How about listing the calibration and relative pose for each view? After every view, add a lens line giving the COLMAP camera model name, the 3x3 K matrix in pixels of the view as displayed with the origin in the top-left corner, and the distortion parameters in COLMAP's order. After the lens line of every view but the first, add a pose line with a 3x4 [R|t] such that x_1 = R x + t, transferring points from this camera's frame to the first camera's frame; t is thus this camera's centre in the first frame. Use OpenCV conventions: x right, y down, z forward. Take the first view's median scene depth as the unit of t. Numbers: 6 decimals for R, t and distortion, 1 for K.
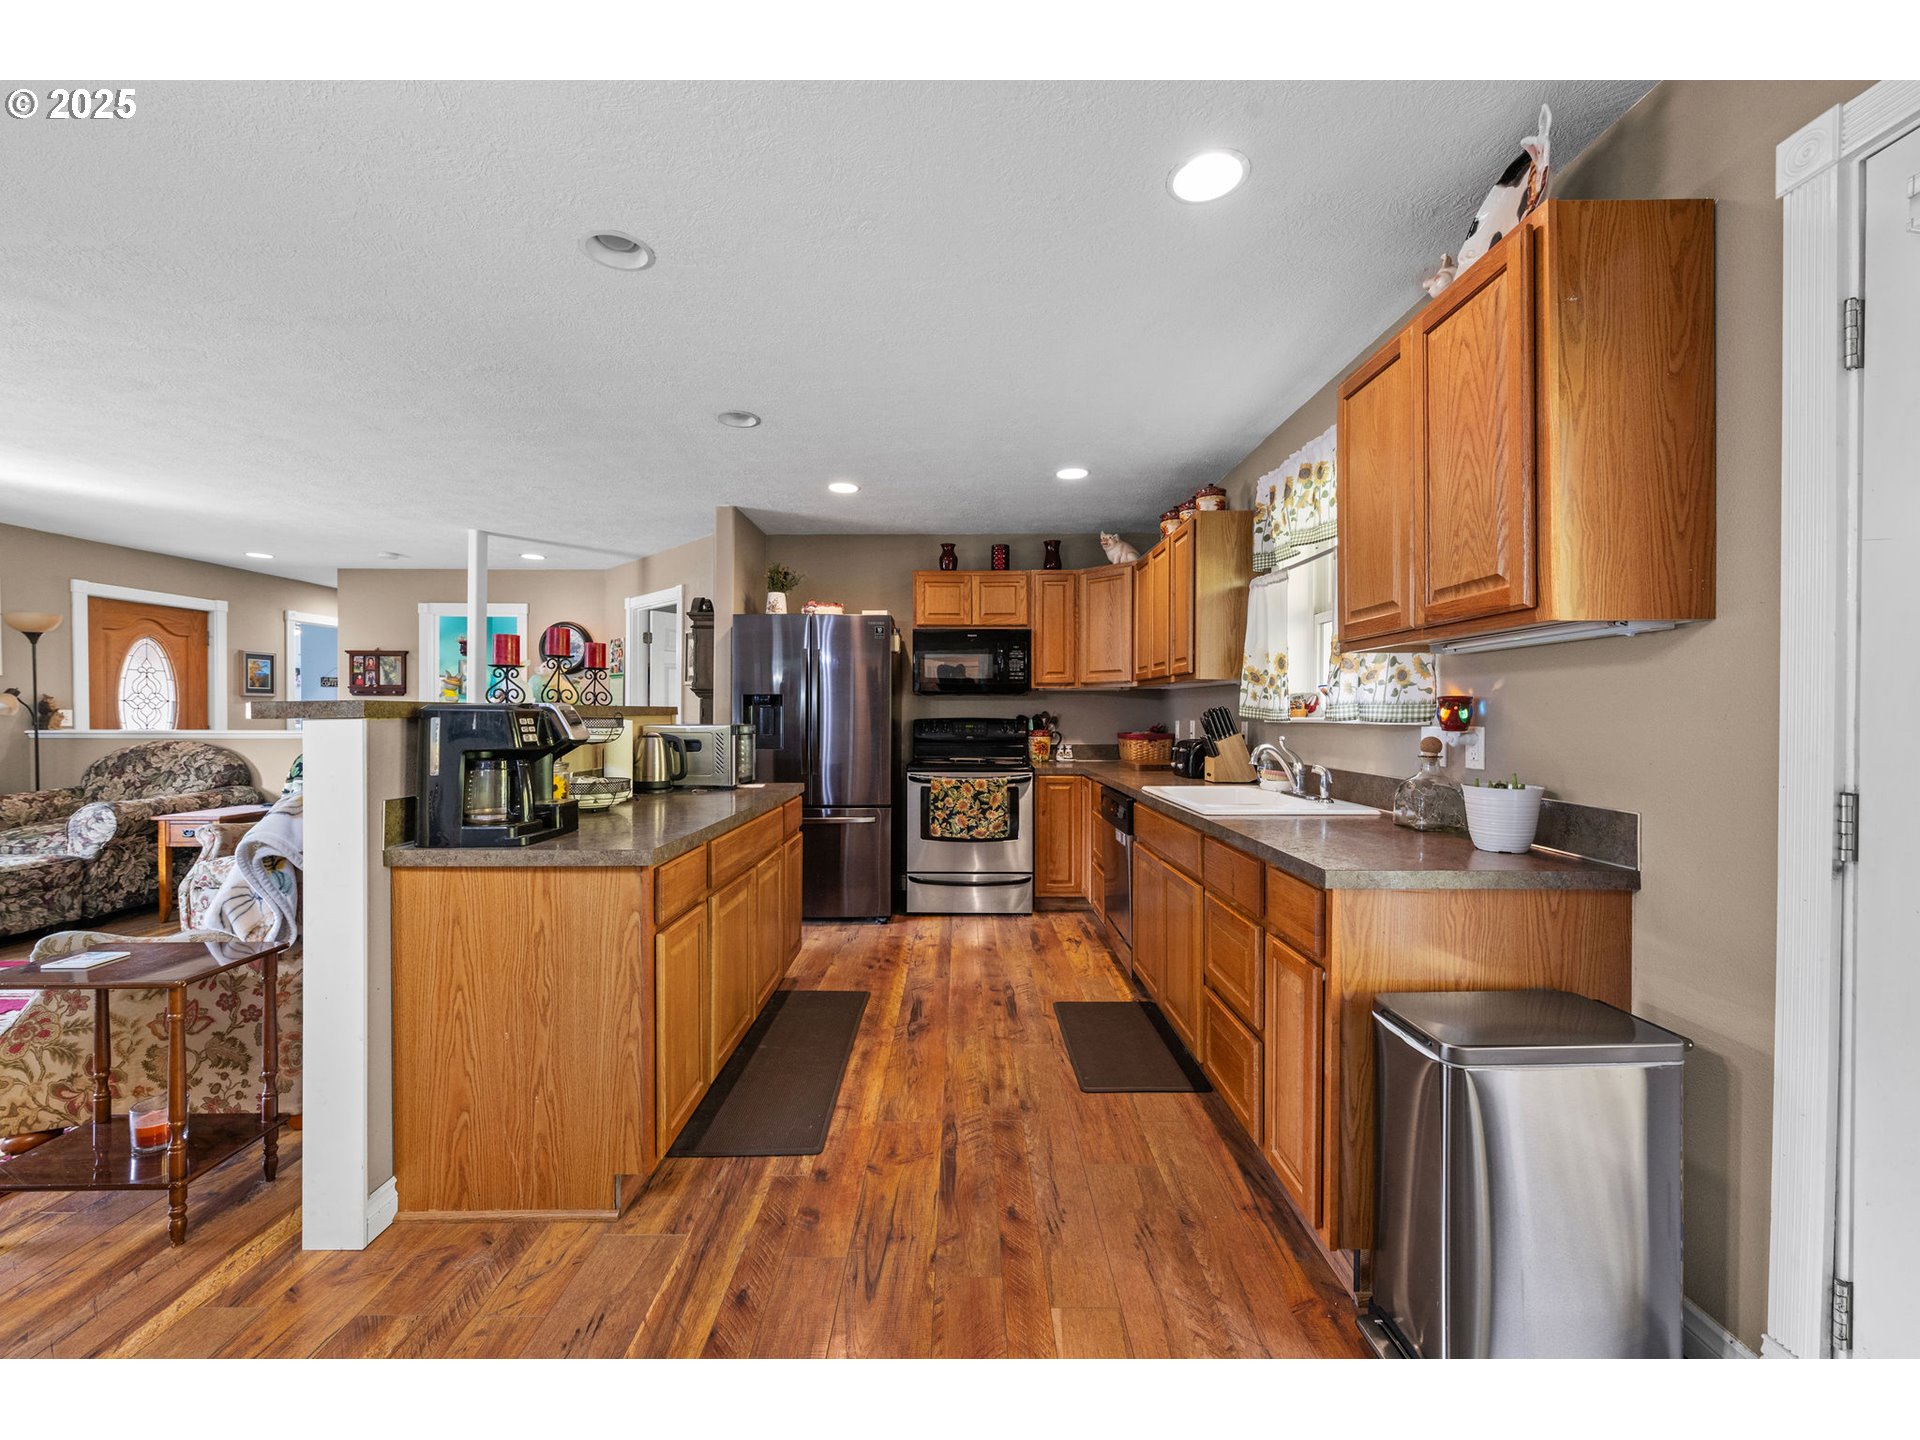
lens RADIAL K [[749.7, 0, 963.4], [0, 749.7, 717.4], [0, 0, 1]] dist [-0.001582, -0.000649]
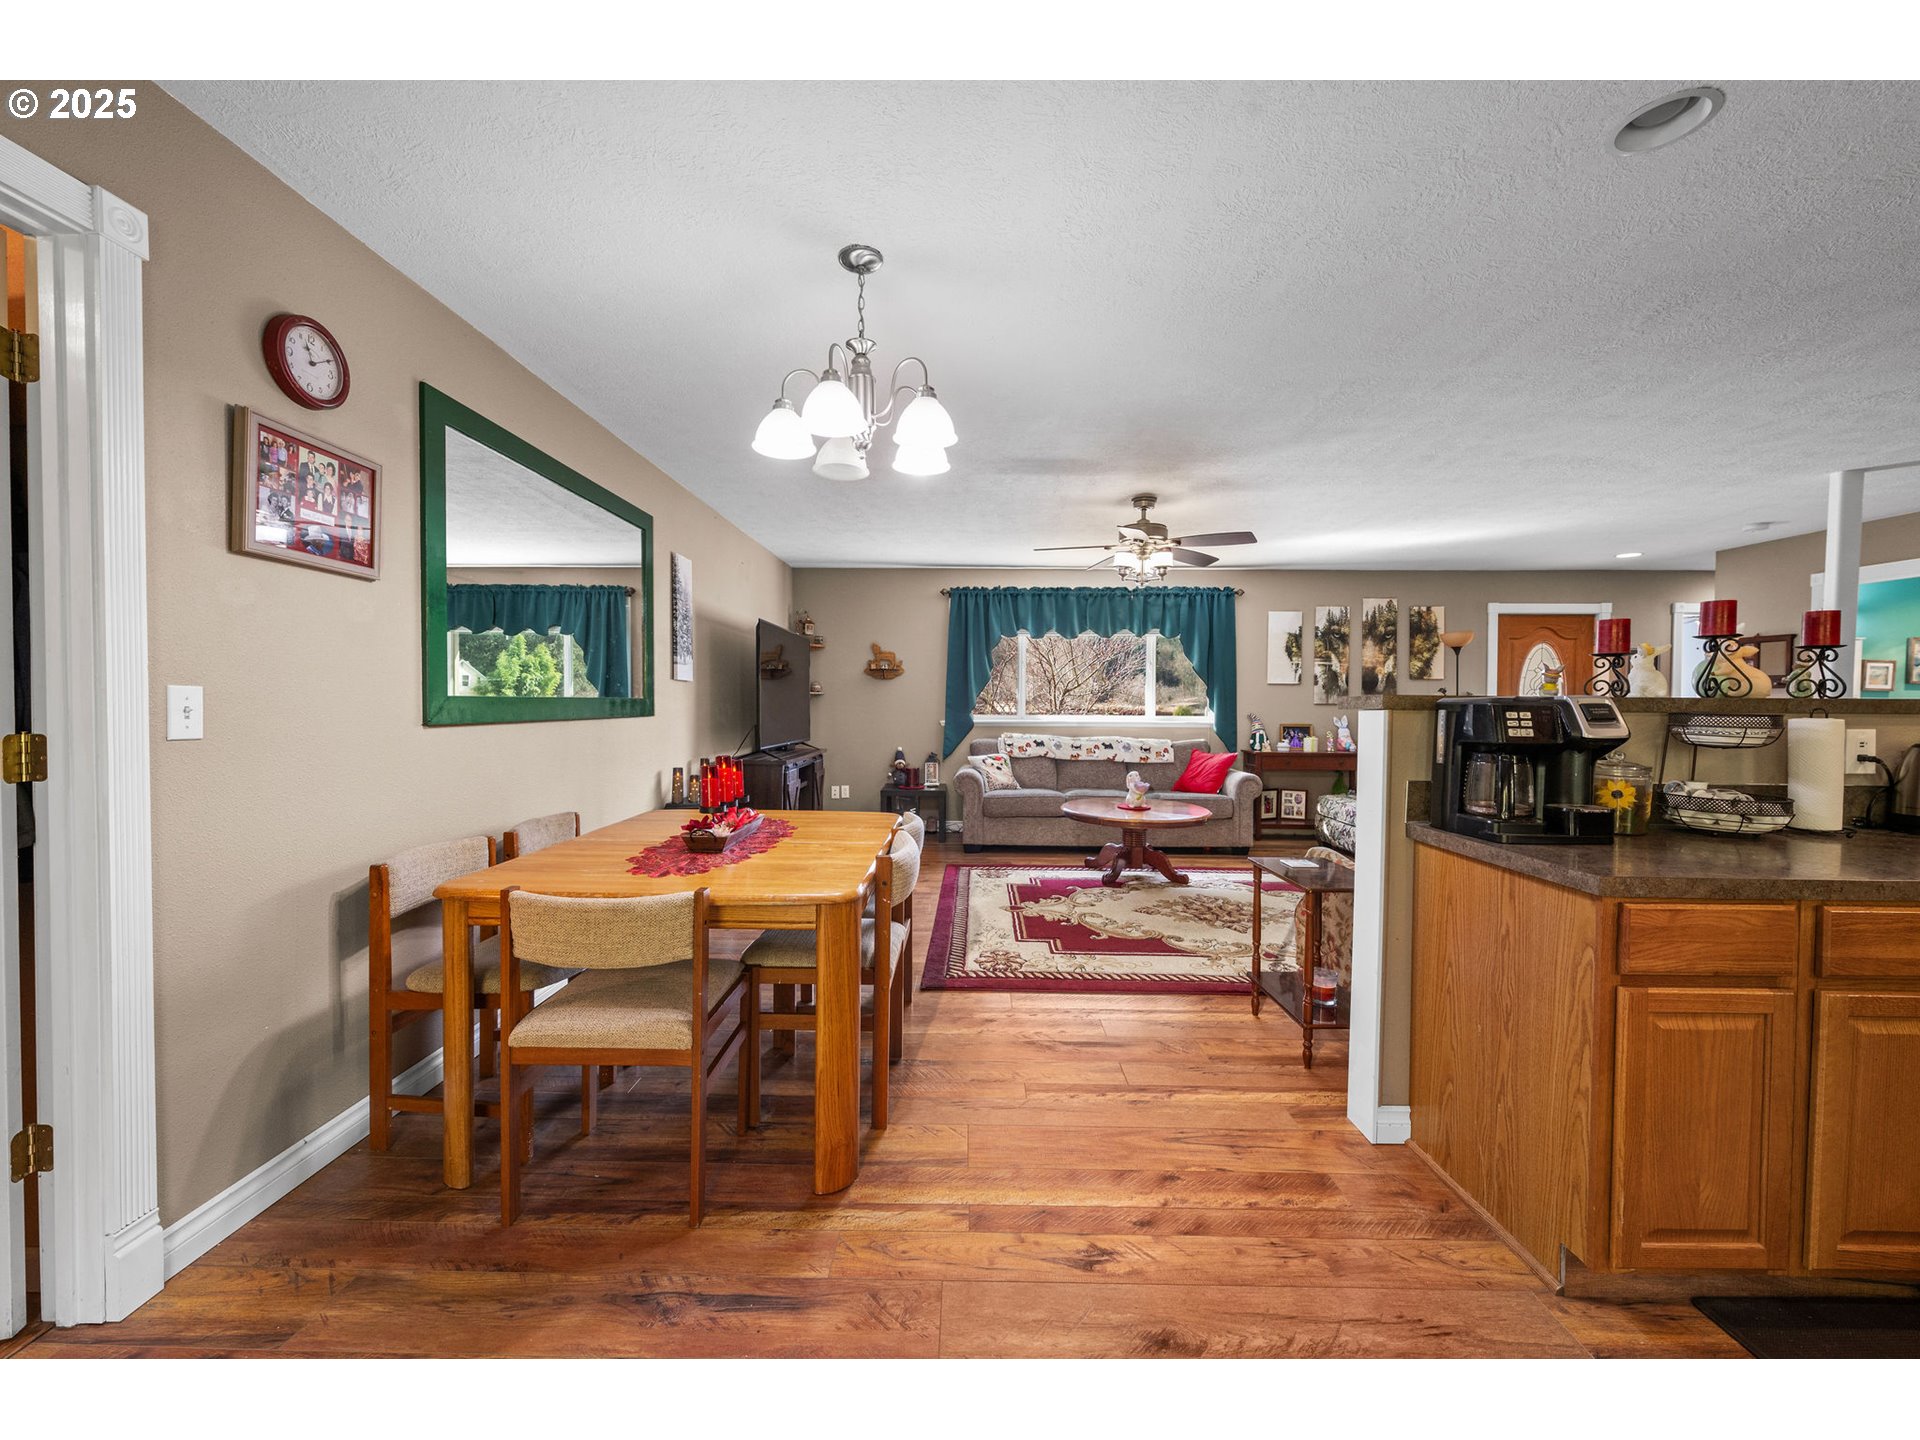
lens RADIAL K [[749.7, 0, 963.4], [0, 749.7, 717.4], [0, 0, 1]] dist [-0.001582, -0.000649]
pose [[-0.006192, 0.021609, -0.999747, 0.383694], [-0.014566, 0.999658, 0.021698, -0.002708], [0.999875, 0.014696, -0.005876, 0.305269]]
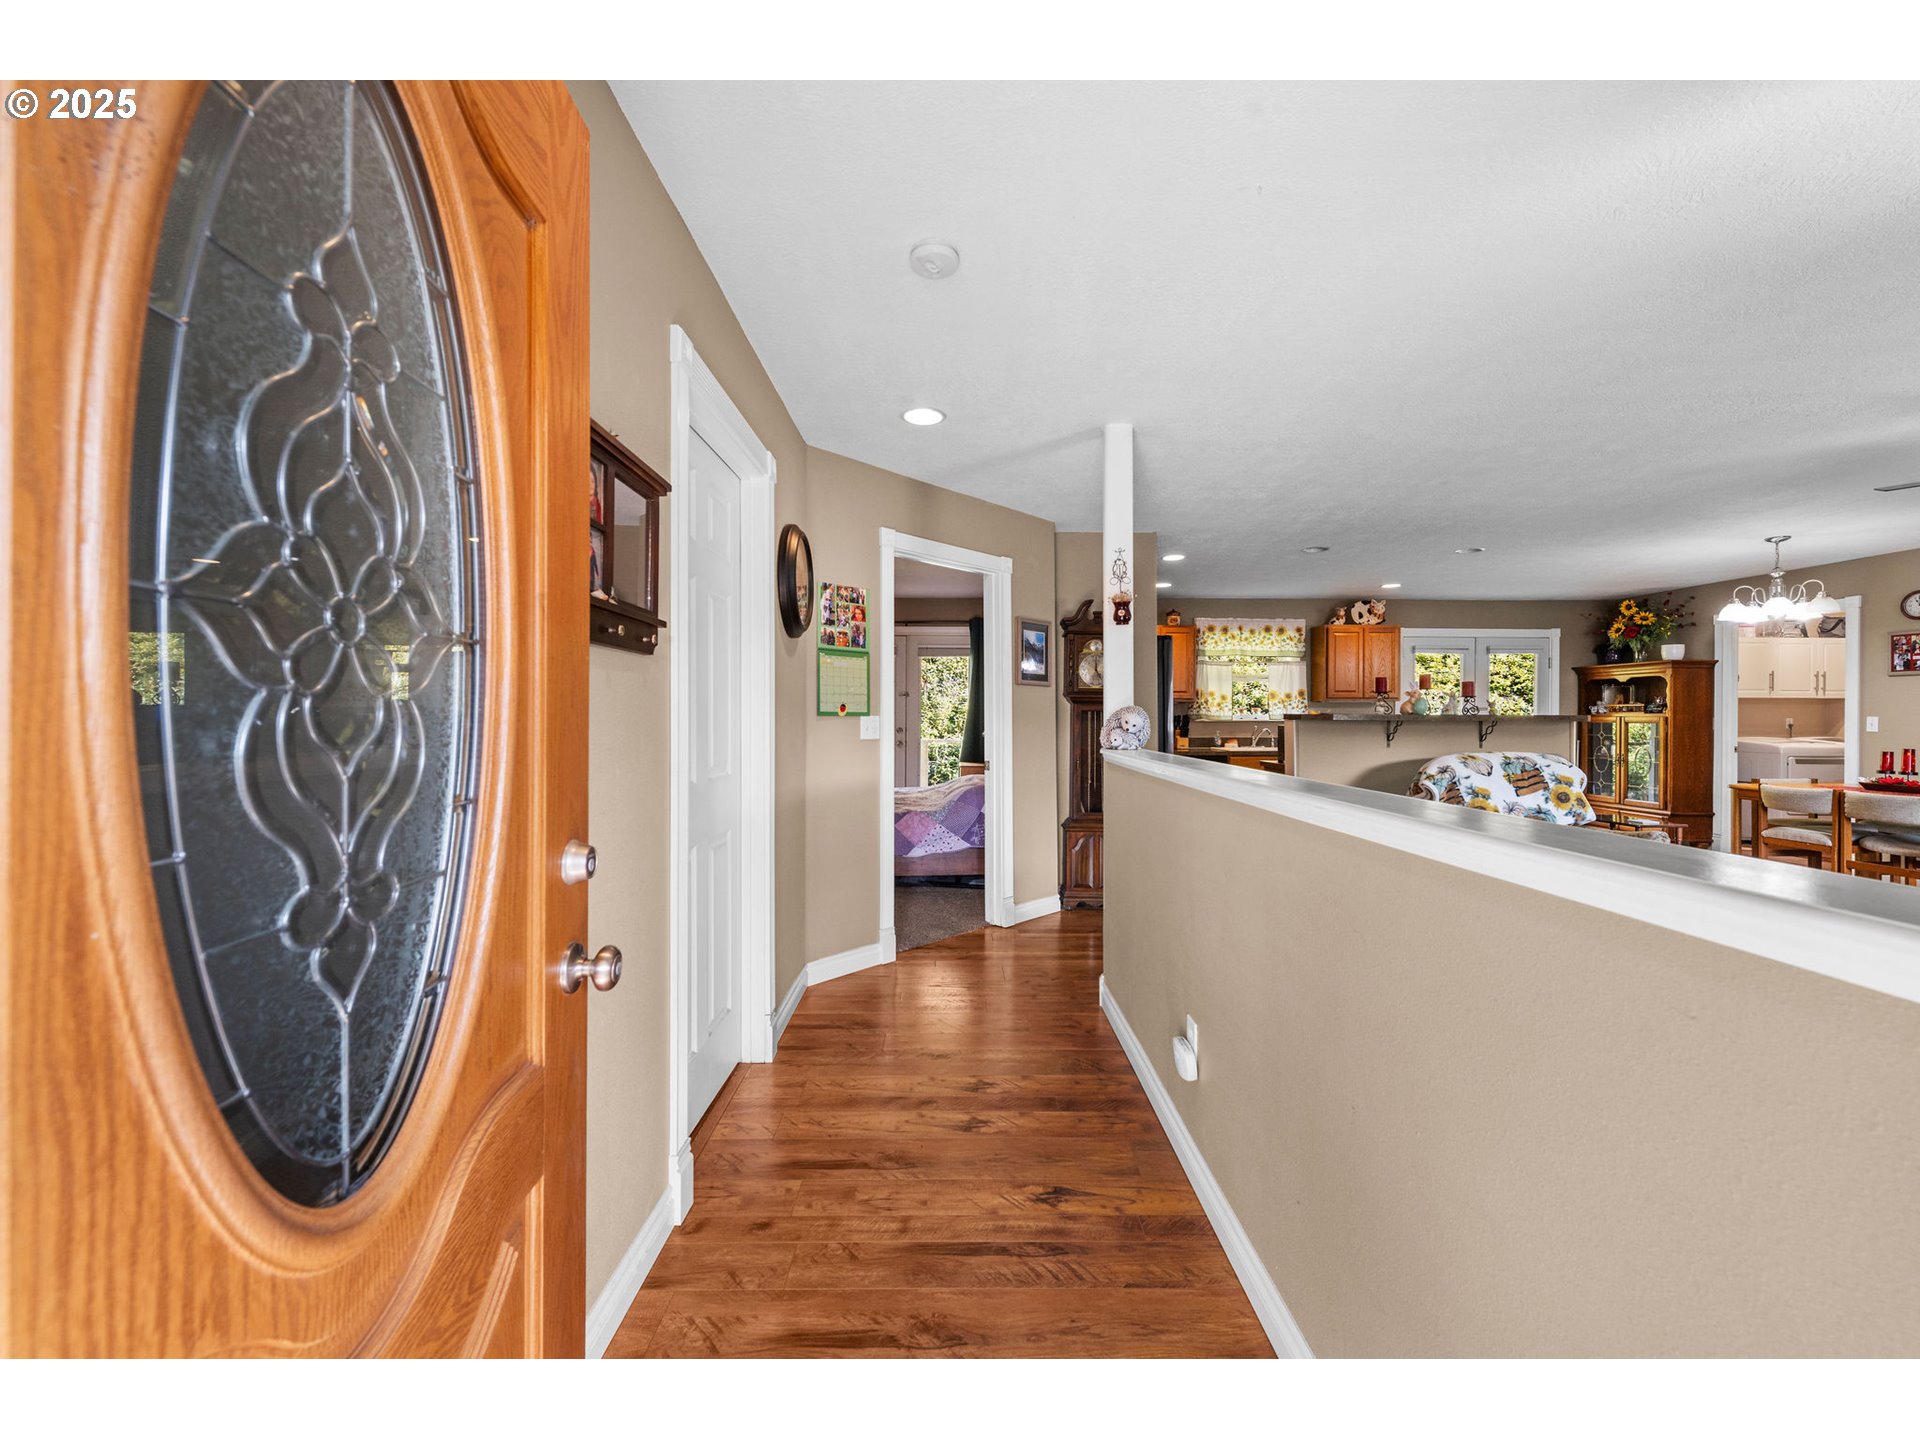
lens RADIAL K [[749.7, 0, 963.4], [0, 749.7, 717.4], [0, 0, 1]] dist [-0.001582, -0.000649]
pose [[-0.003945, -0.003495, 0.999986, -3.635420], [0.004788, 0.999982, 0.003514, -0.032586], [-0.999981, 0.004802, -0.003928, 3.248608]]
